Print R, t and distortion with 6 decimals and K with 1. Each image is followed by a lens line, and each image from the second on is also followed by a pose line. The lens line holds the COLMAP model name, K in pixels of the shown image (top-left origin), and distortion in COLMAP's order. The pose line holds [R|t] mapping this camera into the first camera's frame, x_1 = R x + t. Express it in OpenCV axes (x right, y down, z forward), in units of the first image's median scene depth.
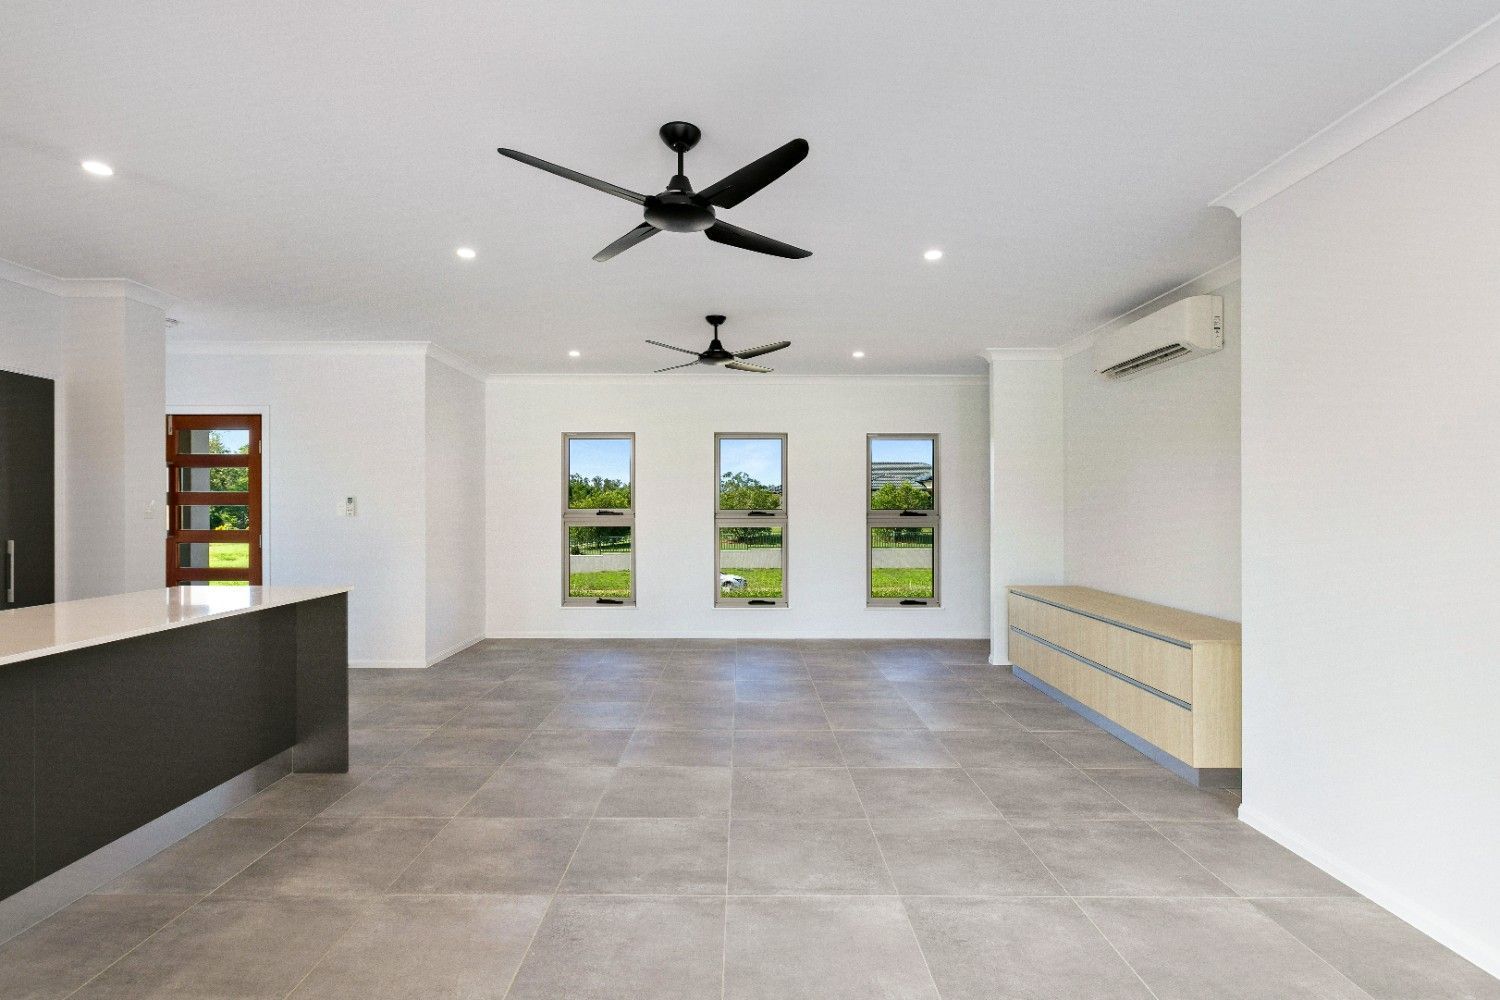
lens RADIAL K [[737.2, 0, 750.0], [0, 737.2, 500.0], [0, 0, 1]] dist [-0.002024, -0.000685]
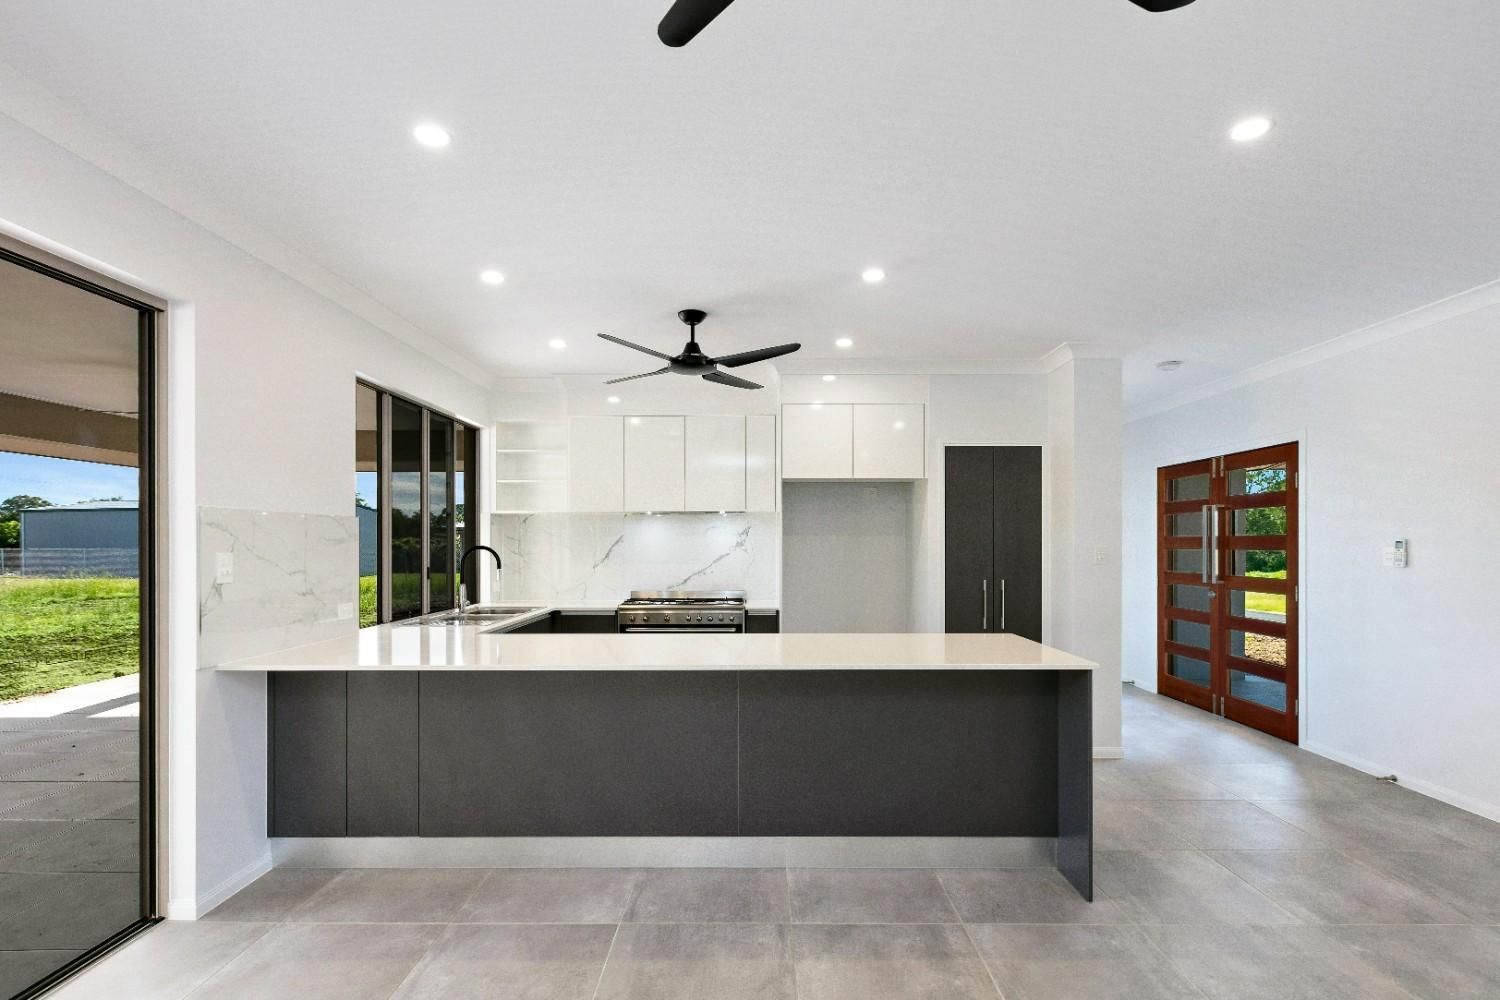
lens RADIAL K [[662.1, 0, 743.2], [0, 662.1, 539.8], [0, 0, 1]] dist [0.001312, 0.000290]
pose [[-0.020142, -0.008125, -0.999764, 0.132073], [0.012132, 0.999891, -0.008370, -0.008135], [0.999724, -0.012298, -0.020041, 0.541082]]
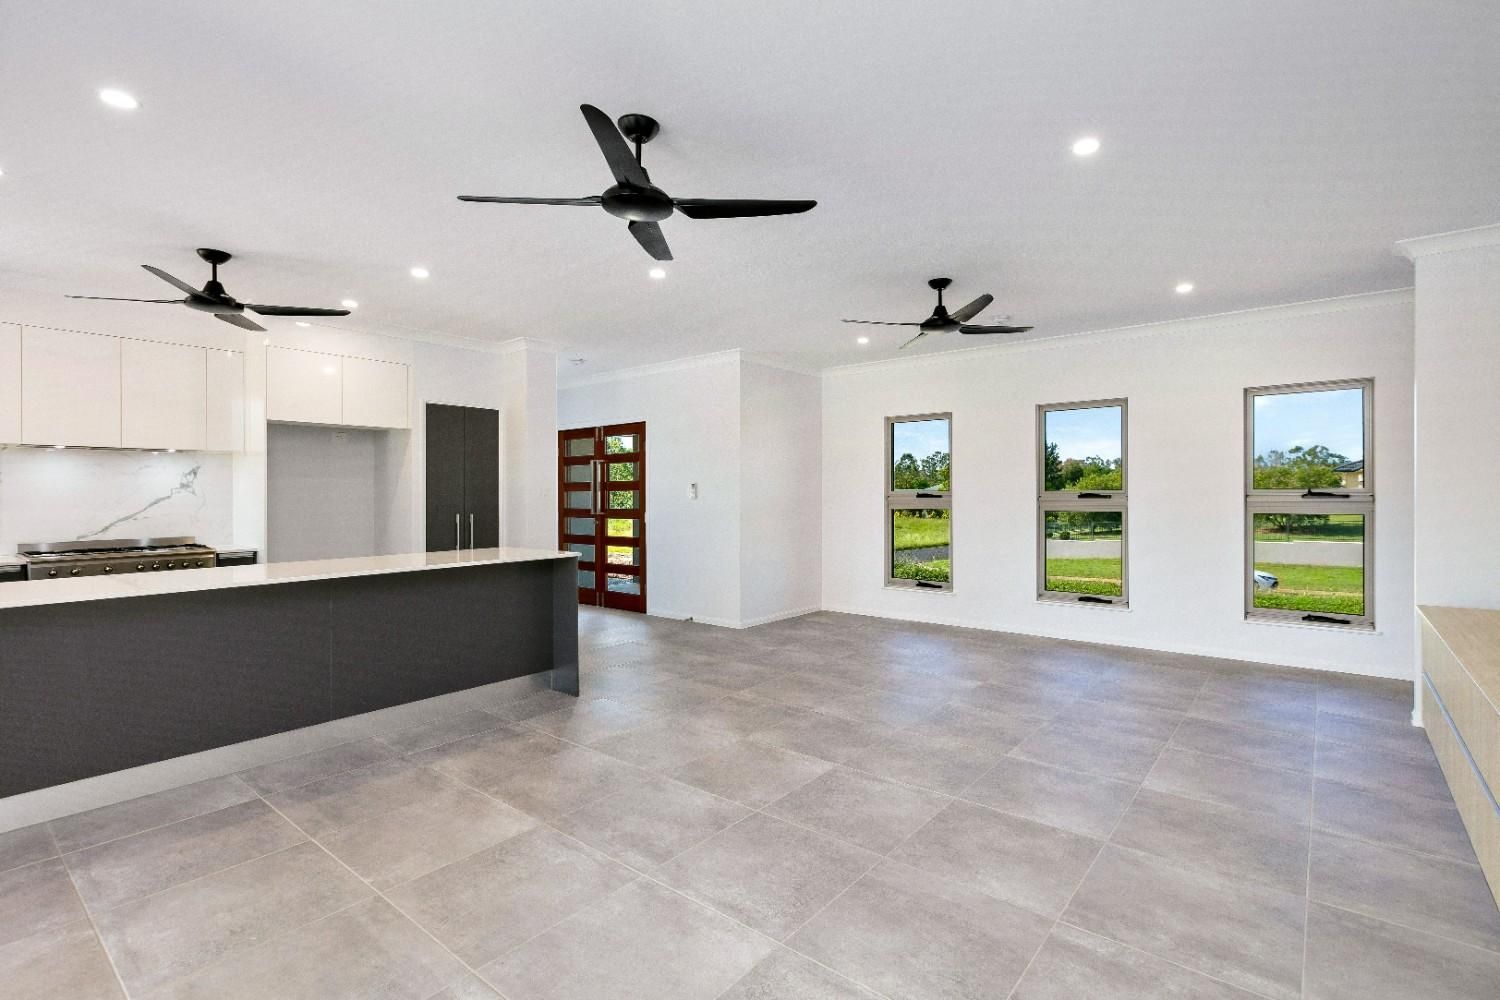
lens RADIAL K [[707.9, 0, 747.1], [0, 707.9, 487.7], [0, 0, 1]] dist [-0.001179, -0.000148]
pose [[0.767996, -0.011615, -0.640349, 0.394366], [0.014199, 0.999899, -0.001107, 0.008067], [0.640297, -0.008243, 0.768083, 0.201182]]
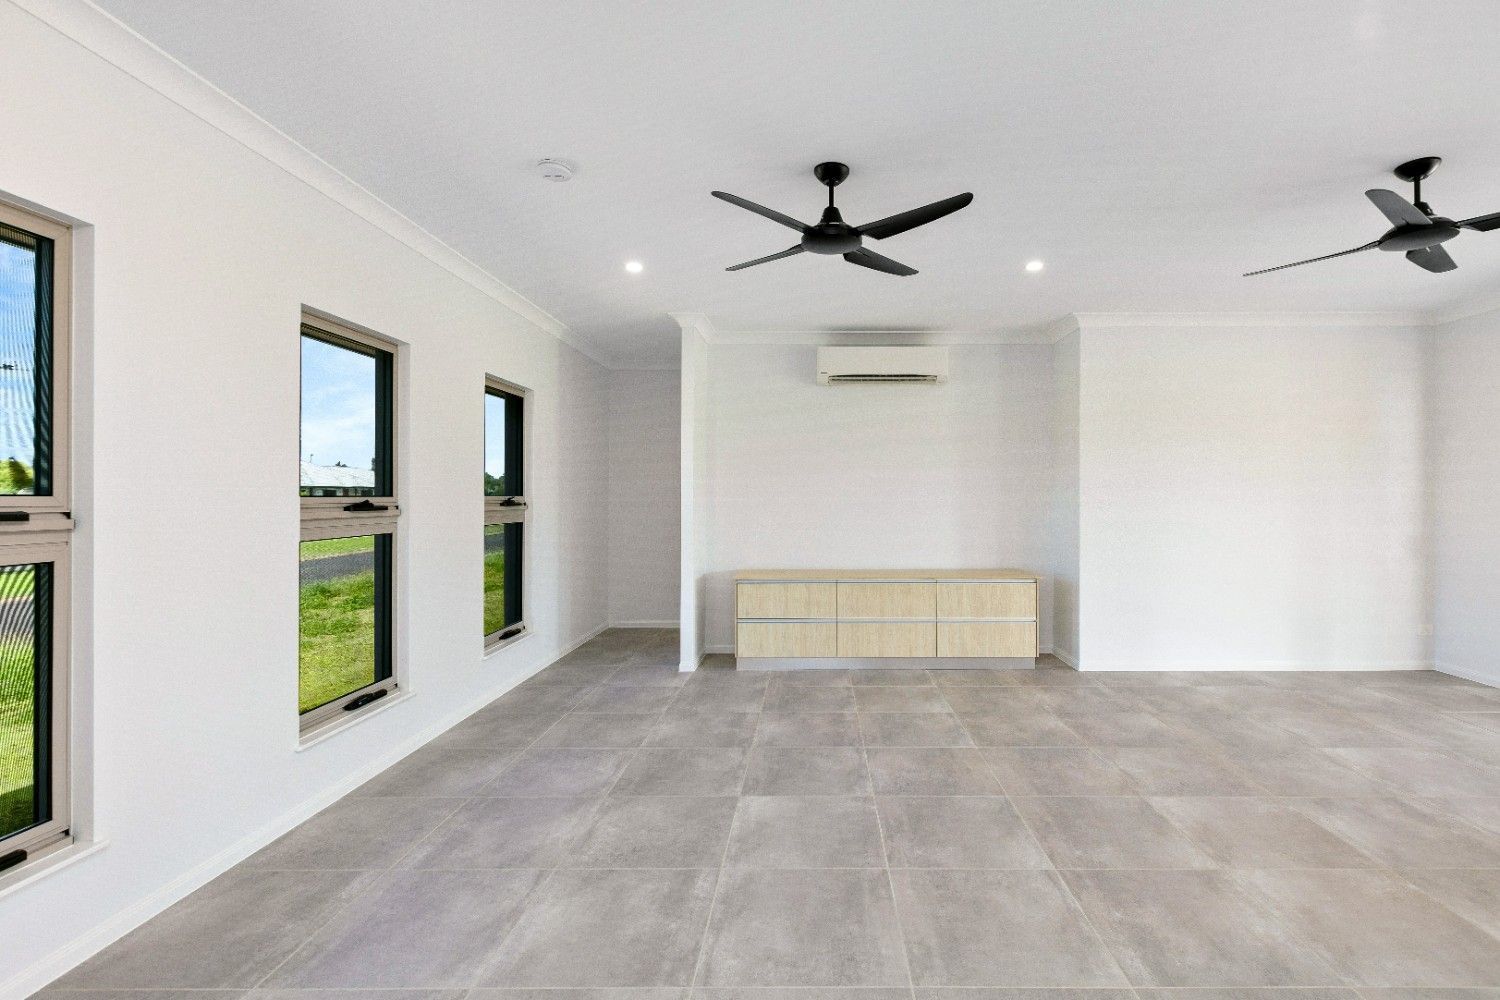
lens RADIAL K [[669.9, 0, 809.2], [0, 669.9, 500.1], [0, 0, 1]] dist [0.000343, 0.000130]
pose [[-0.006925, -0.007221, 0.999950, -0.703514], [-0.015387, 0.999856, 0.007113, 0.002065], [-0.999858, -0.015337, -0.007035, 1.196758]]
